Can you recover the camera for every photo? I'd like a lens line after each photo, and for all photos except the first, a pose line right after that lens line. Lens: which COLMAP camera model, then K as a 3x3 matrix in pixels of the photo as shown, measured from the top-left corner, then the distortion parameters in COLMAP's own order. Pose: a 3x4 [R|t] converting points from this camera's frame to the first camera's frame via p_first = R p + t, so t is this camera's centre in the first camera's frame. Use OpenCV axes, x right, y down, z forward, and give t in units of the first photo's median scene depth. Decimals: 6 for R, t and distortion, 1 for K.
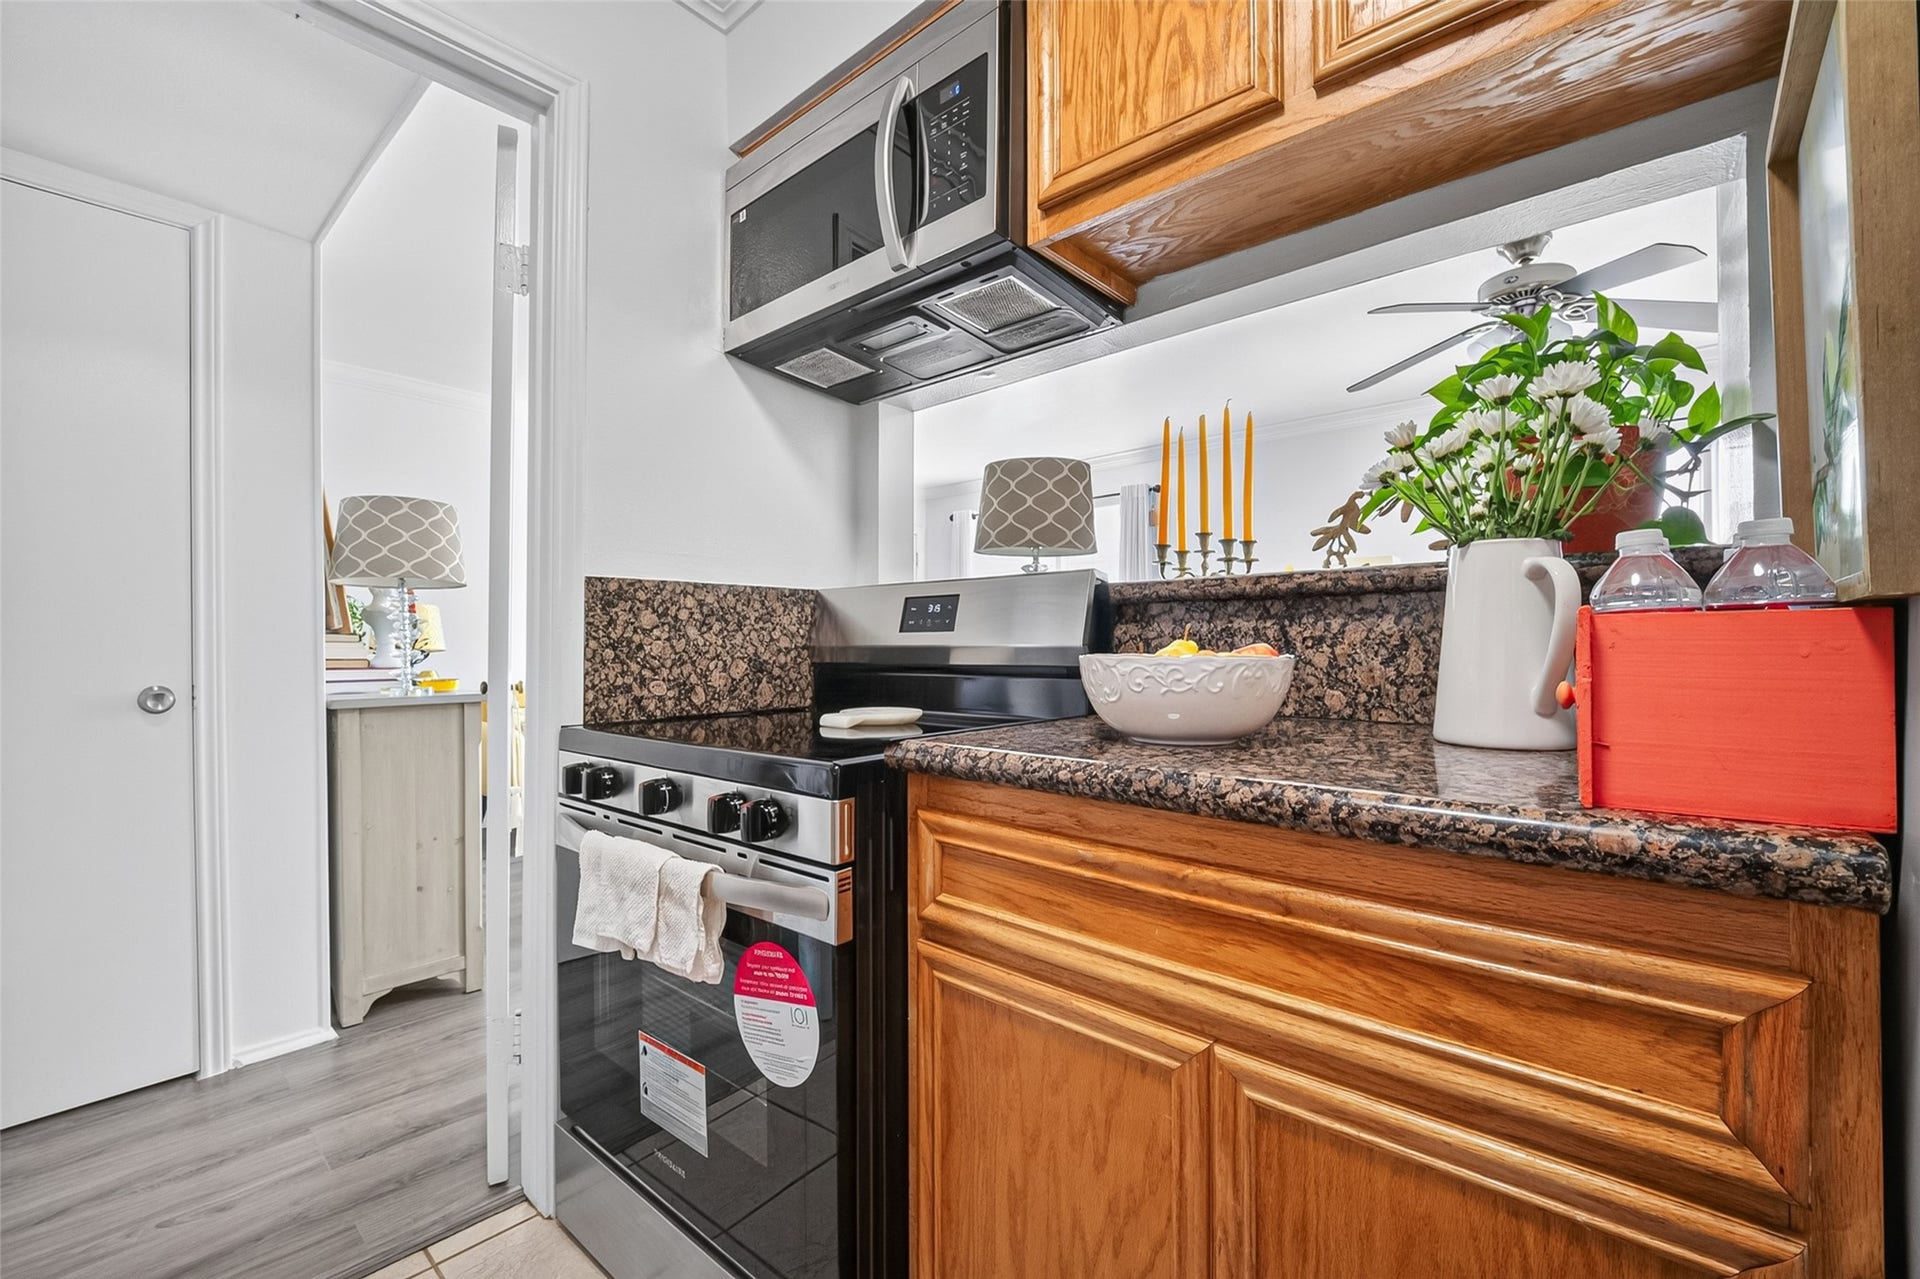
lens RADIAL K [[790.8, 0, 967.6], [0, 790.8, 641.5], [0, 0, 1]] dist [-0.001944, -0.006249]
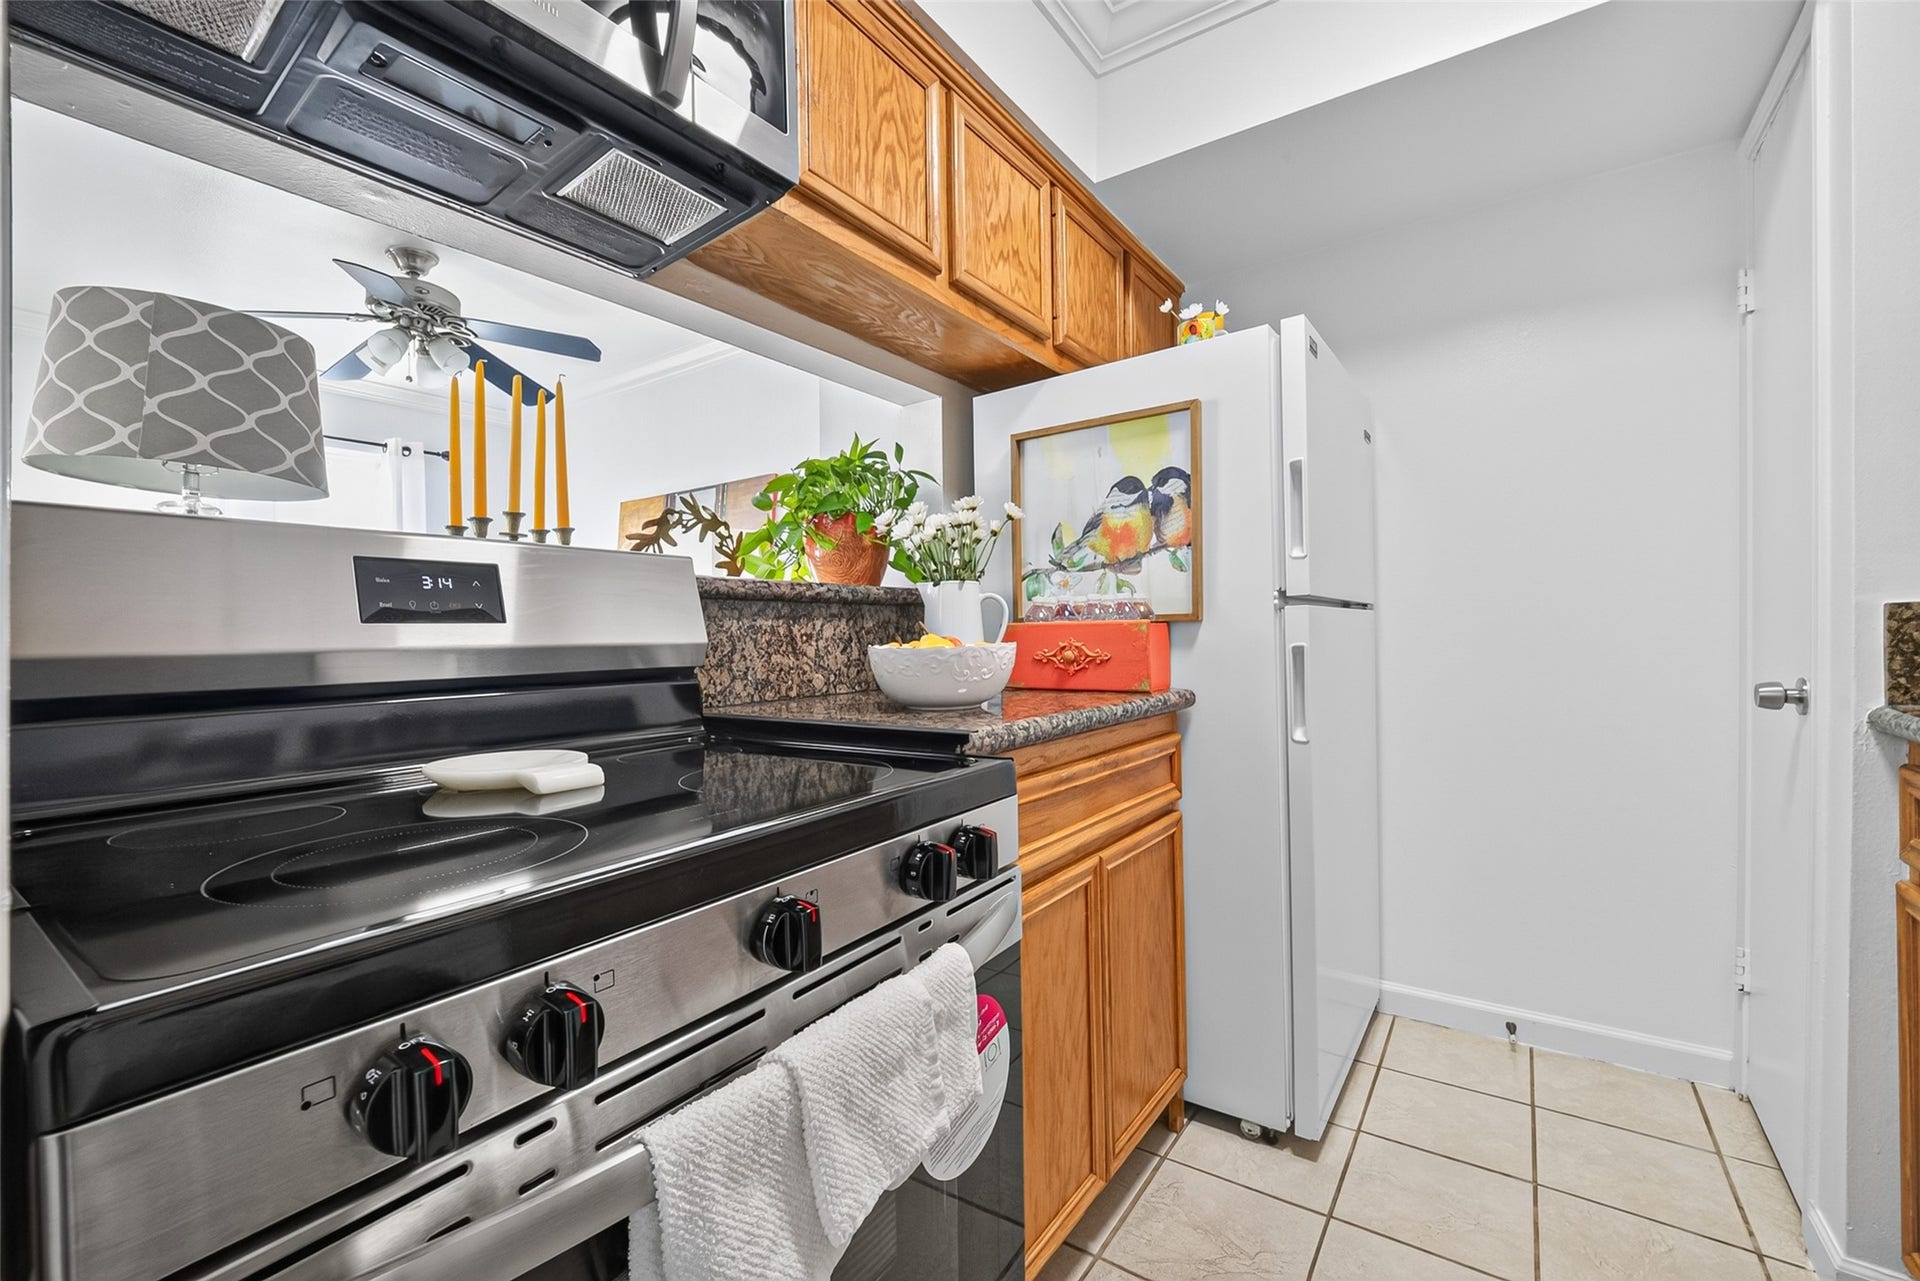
lens RADIAL K [[790.8, 0, 961.3], [0, 790.8, 643.4], [0, 0, 1]] dist [-0.001944, -0.006249]
pose [[-0.112824, -0.004978, 0.993603, -1.056259], [0.012321, 0.999904, 0.006409, 0.005612], [-0.993539, 0.012966, -0.112752, 1.094972]]
